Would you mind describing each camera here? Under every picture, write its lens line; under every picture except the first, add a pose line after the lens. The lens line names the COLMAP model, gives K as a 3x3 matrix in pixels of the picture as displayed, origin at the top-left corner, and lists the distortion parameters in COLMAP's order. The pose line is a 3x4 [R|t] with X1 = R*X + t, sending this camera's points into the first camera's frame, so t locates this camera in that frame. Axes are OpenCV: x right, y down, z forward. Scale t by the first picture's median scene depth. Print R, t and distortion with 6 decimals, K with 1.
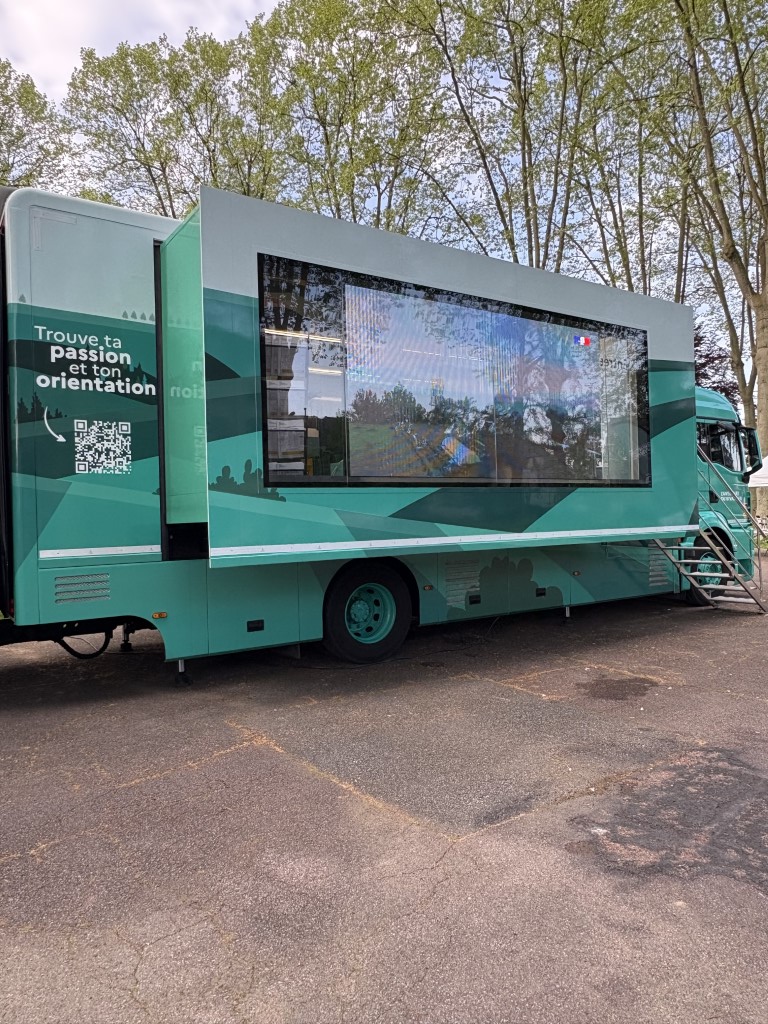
lens RADIAL K [[693.3, 0, 385.4], [0, 693.3, 511.6], [0, 0, 1]] dist [-0.001809, -0.000271]
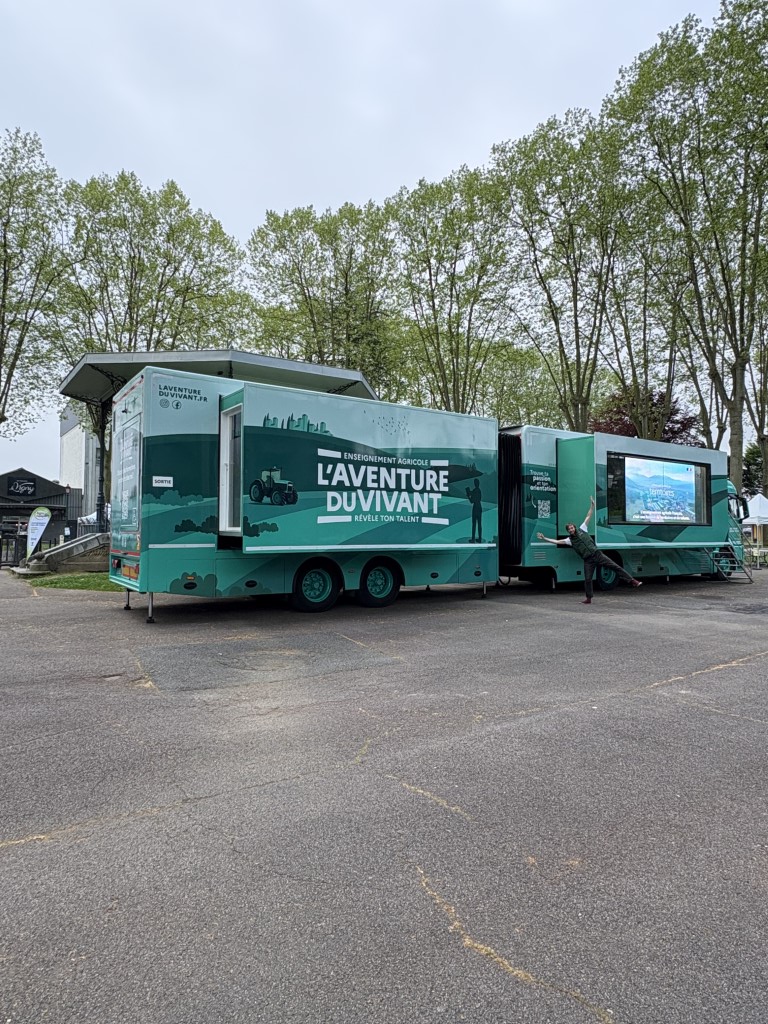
lens RADIAL K [[591.3, 0, 382.3], [0, 591.3, 512.6], [0, 0, 1]] dist [-0.004809, -0.000351]
pose [[0.999543, 0.028683, -0.009523, -1.046284], [-0.028950, 0.999153, -0.029231, 0.016319], [0.008676, 0.029494, 0.999527, -1.510895]]
